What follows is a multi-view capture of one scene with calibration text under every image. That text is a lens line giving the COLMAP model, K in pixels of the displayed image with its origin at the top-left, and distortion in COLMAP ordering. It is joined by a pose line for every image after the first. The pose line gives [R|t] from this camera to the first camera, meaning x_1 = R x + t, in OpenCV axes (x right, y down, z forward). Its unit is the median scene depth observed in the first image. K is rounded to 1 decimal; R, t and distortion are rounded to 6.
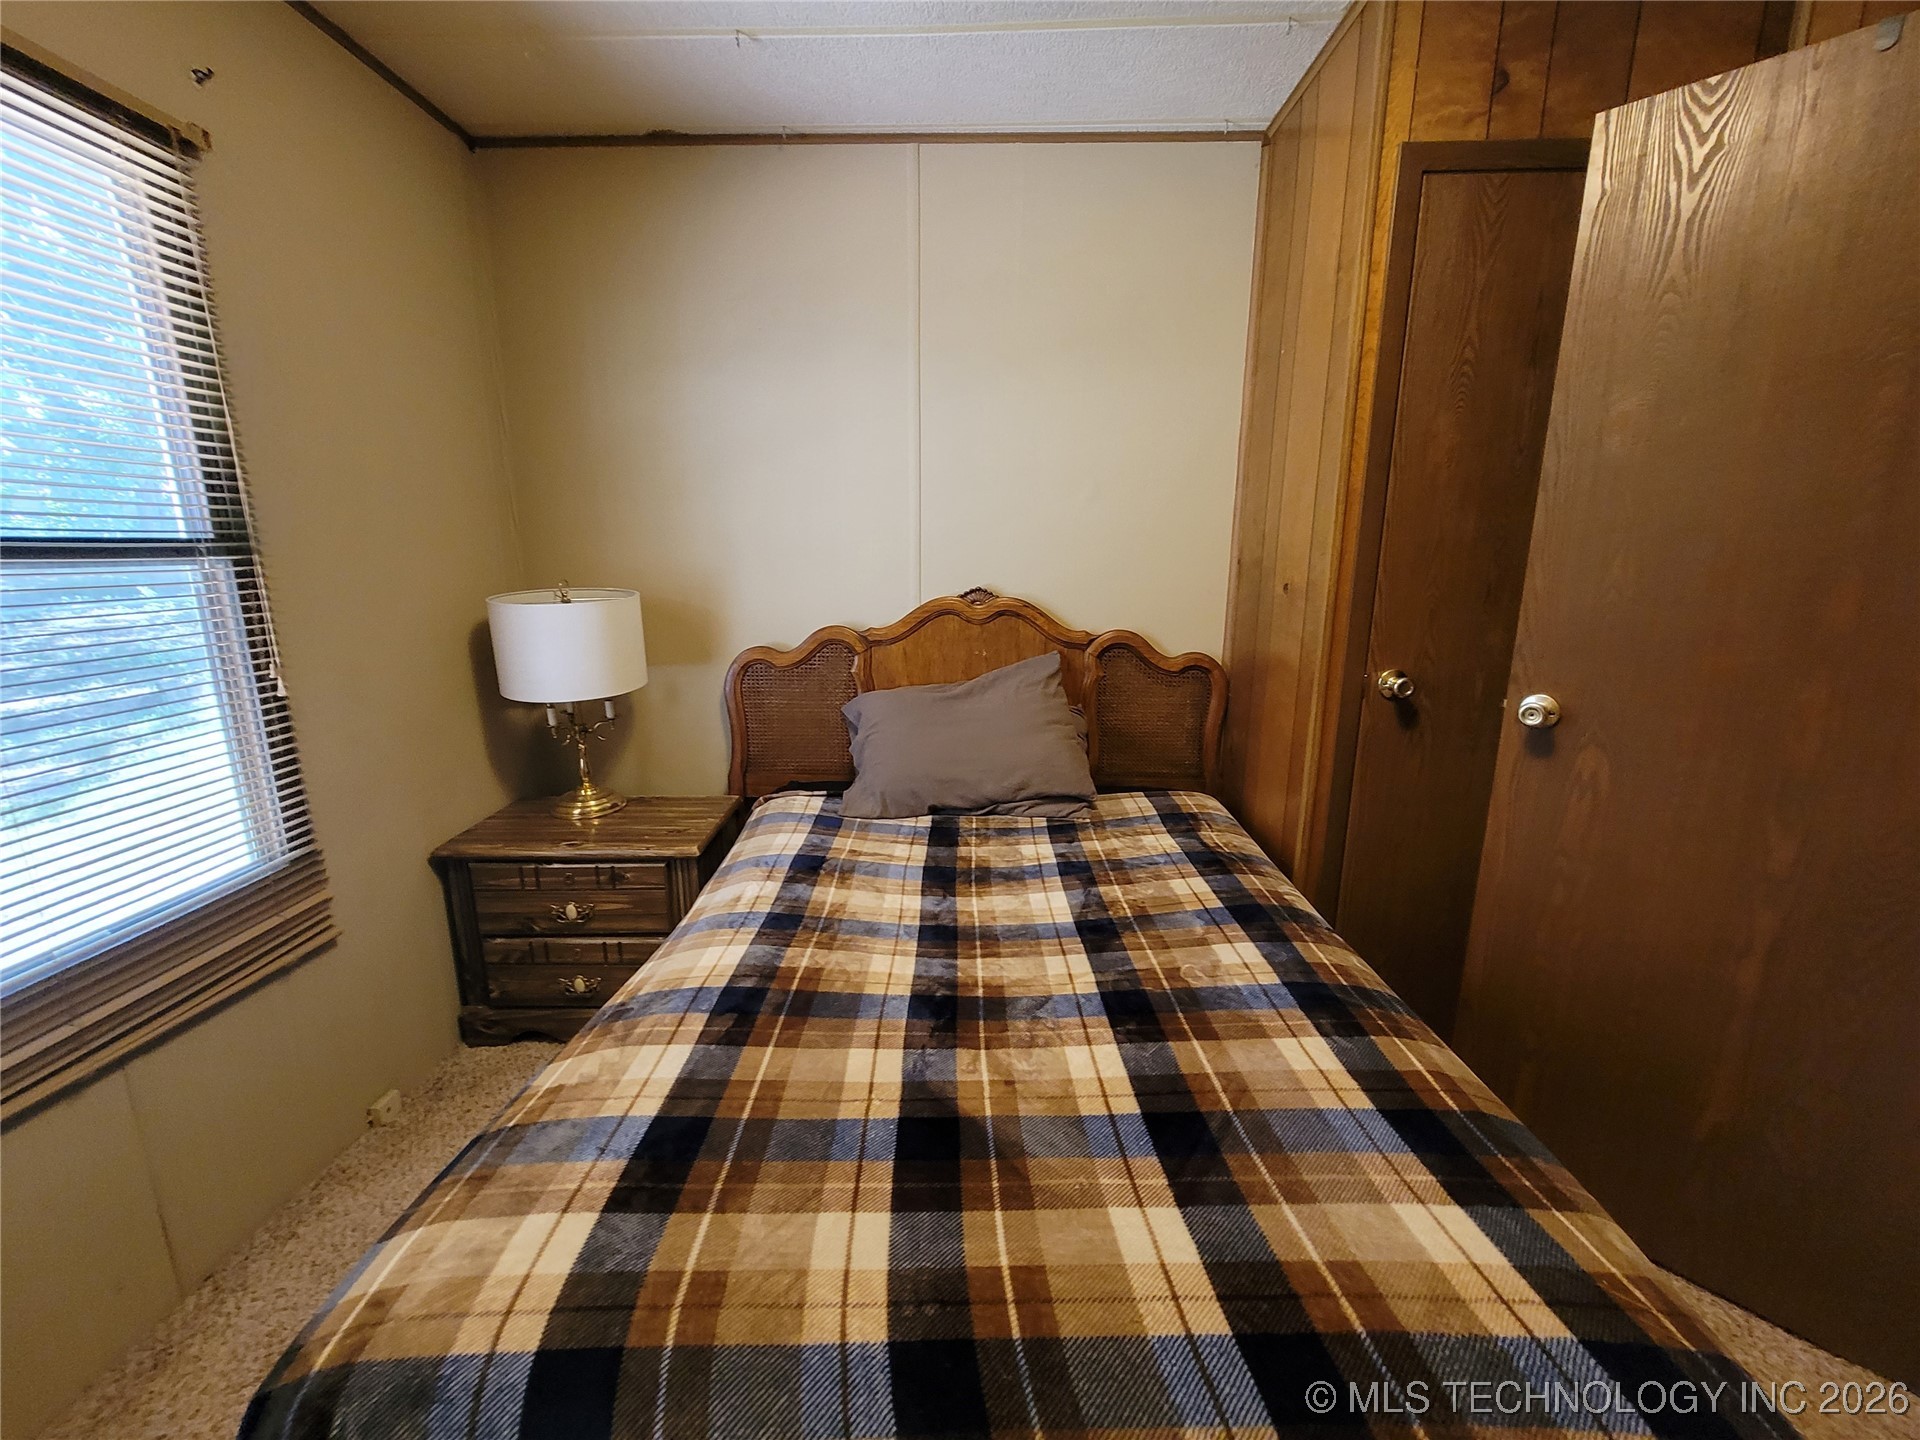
lens RADIAL K [[783.6, 0, 955.6], [0, 783.6, 722.7], [0, 0, 1]] dist [-0.011844, 0.005518]
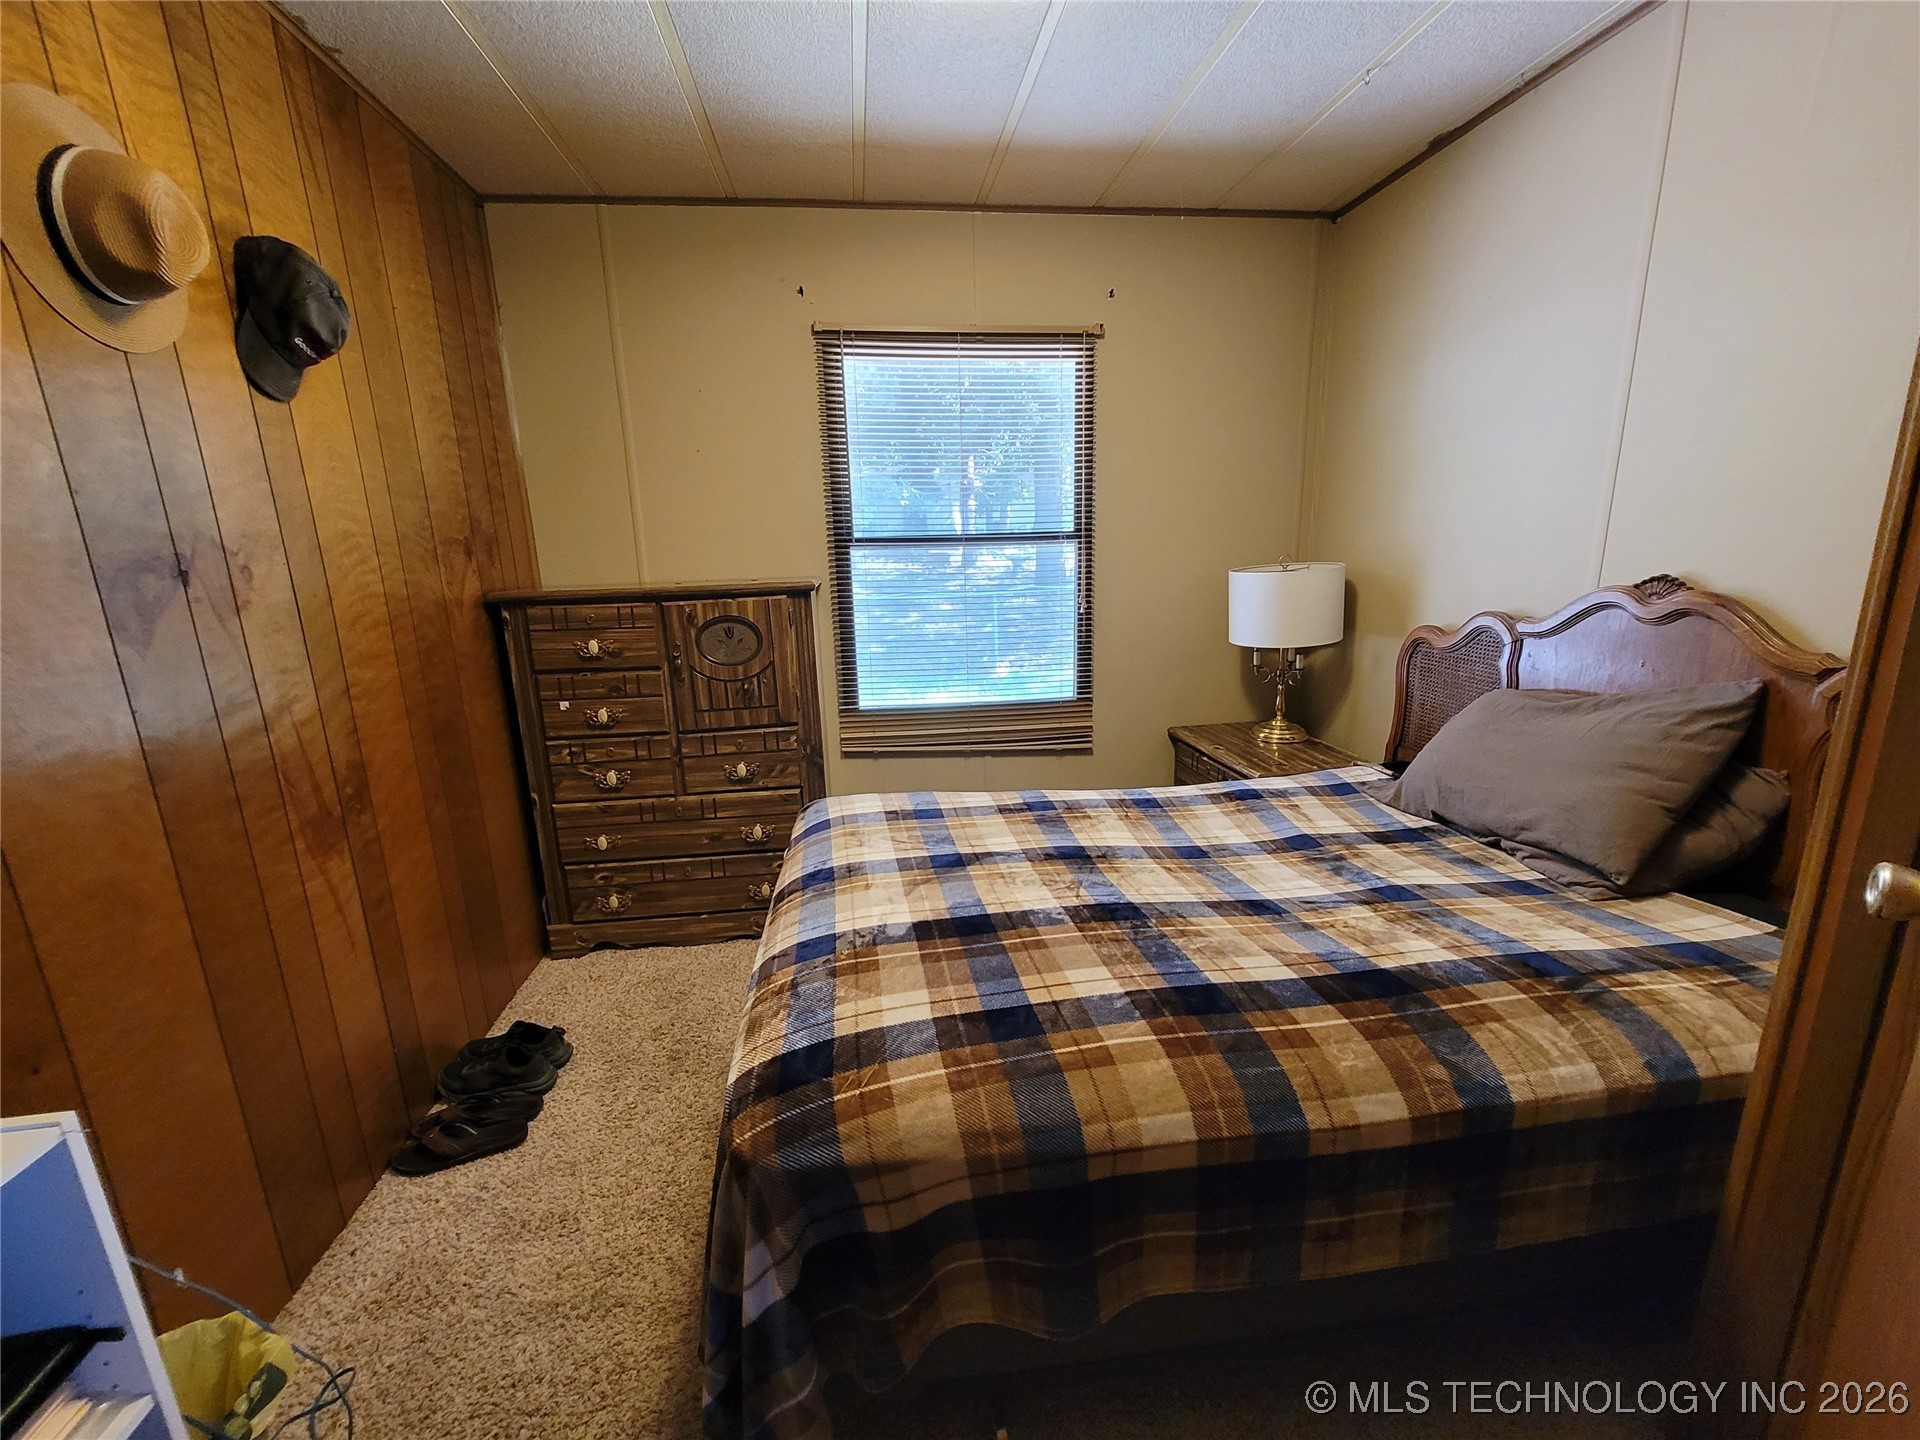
lens RADIAL K [[783.6, 0, 955.6], [0, 783.6, 722.7], [0, 0, 1]] dist [-0.011844, 0.005518]
pose [[0.152651, 0.220990, -0.963255, 0.810692], [-0.191468, 0.962825, 0.190549, -0.065135], [0.969555, 0.155345, 0.189289, 0.303792]]
